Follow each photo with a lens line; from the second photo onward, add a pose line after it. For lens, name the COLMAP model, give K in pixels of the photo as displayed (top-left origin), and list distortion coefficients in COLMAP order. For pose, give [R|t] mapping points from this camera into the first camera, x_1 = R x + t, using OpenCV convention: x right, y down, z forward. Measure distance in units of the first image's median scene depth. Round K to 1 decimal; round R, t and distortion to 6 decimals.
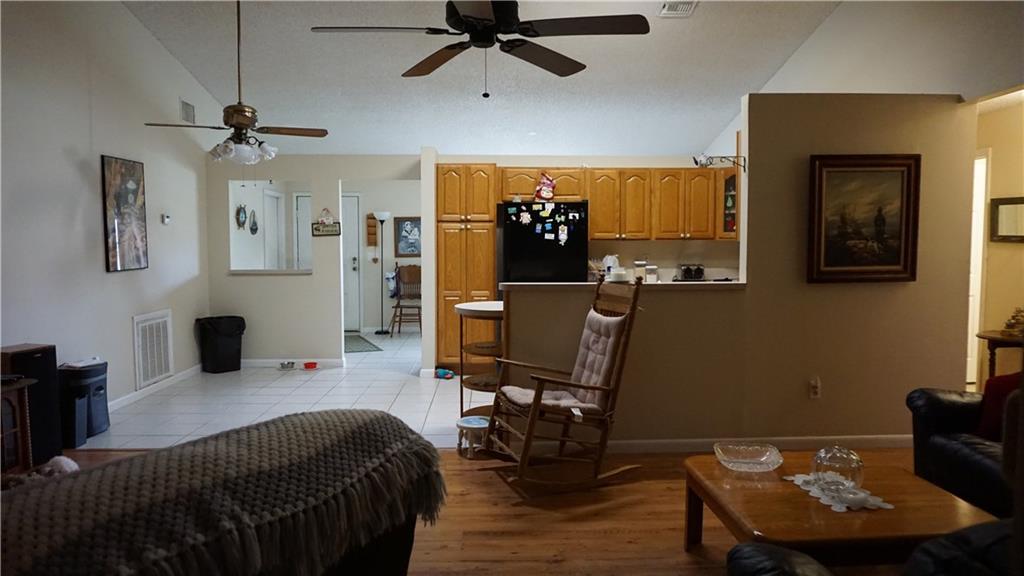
lens RADIAL K [[691.9, 0, 508.3], [0, 691.9, 292.9], [0, 0, 1]] dist [-0.028960, 0.002278]
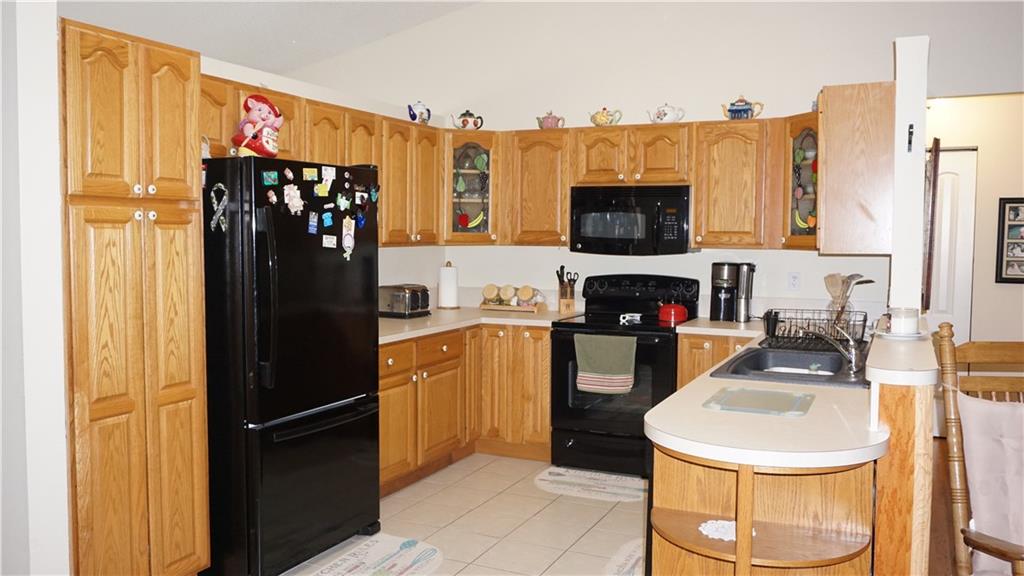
lens RADIAL K [[840.1, 0, 513.1], [0, 840.1, 288.3], [0, 0, 1]] dist [-0.027672, 0.004486]
pose [[0.447791, -0.054258, 0.892490, -0.372428], [0.060696, 0.997699, 0.030201, -0.061040], [-0.892076, 0.040647, 0.450054, 0.653465]]
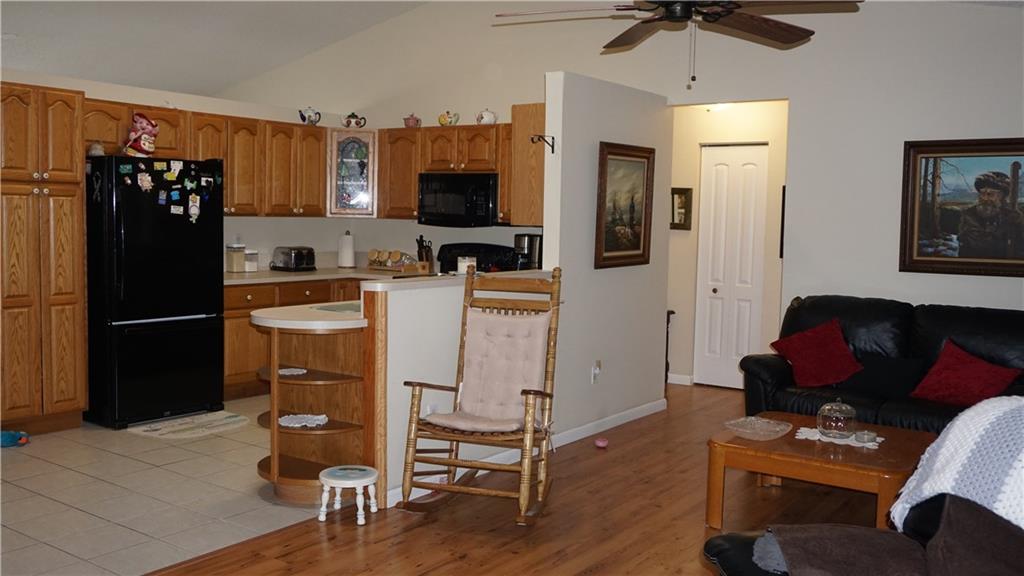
lens RADIAL K [[943.3, 0, 511.4], [0, 943.3, 286.7], [0, 0, 1]] dist [-0.008704, 0.000000]
pose [[0.605470, -0.045685, 0.794555, -0.483477], [0.034942, 0.998914, 0.030808, -0.023192], [-0.795100, 0.009110, 0.606409, 0.175064]]
